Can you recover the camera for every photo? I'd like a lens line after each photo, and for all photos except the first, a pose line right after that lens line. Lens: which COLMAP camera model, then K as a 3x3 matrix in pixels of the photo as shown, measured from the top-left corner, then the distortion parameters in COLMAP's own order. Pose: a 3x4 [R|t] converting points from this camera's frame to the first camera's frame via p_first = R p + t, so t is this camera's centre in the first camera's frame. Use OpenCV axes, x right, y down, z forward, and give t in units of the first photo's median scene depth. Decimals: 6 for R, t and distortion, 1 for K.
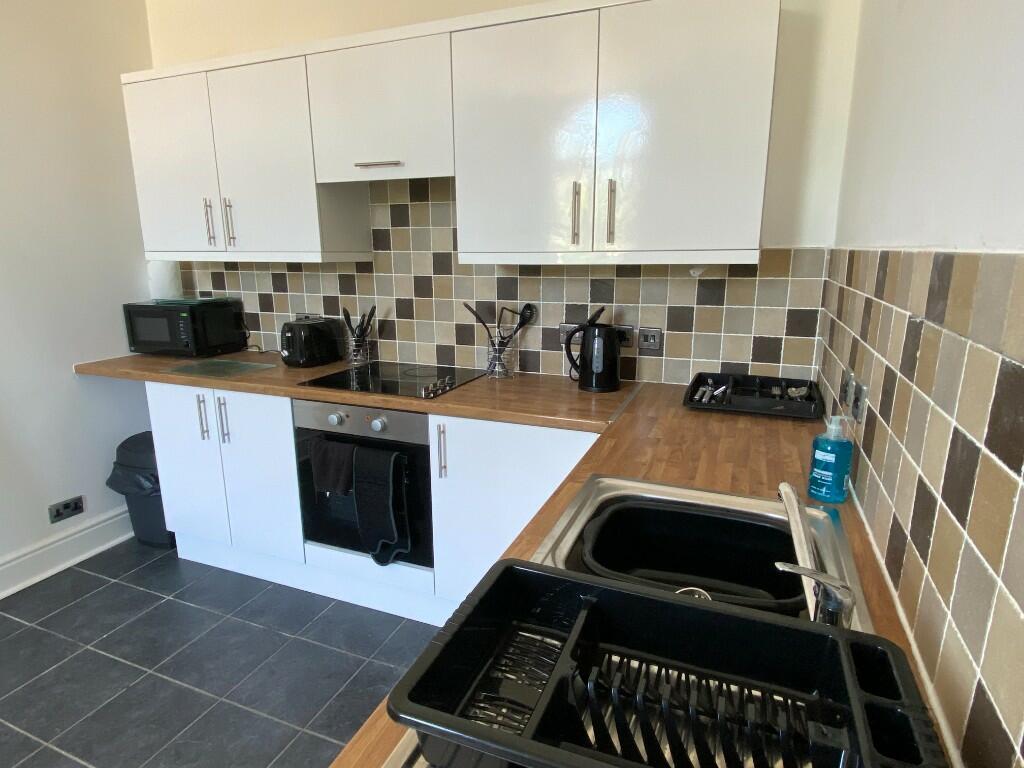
lens RADIAL K [[582.5, 0, 512.3], [0, 582.5, 388.7], [0, 0, 1]] dist [0.001394, -0.001180]
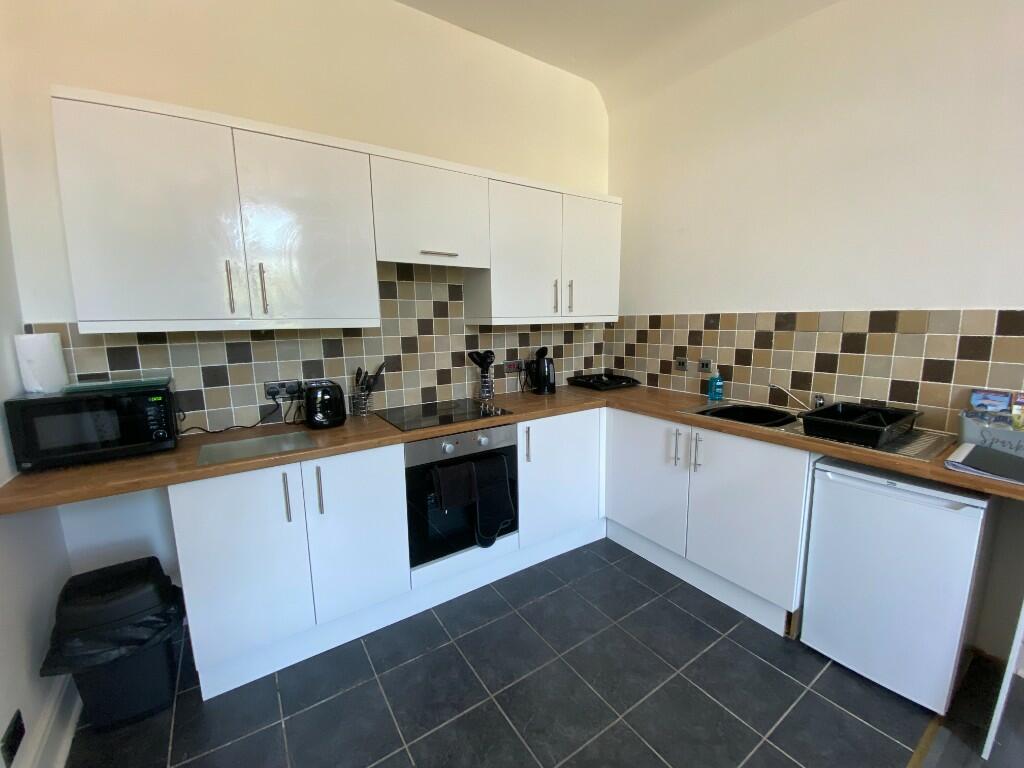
lens RADIAL K [[413.8, 0, 522.7], [0, 413.8, 386.1], [0, 0, 1]] dist [-0.013967, -0.002081]
pose [[0.547487, -0.141178, 0.824820, -0.847588], [0.198496, 0.979444, 0.035889, -0.074114], [-0.812932, 0.144075, 0.564256, 0.314334]]
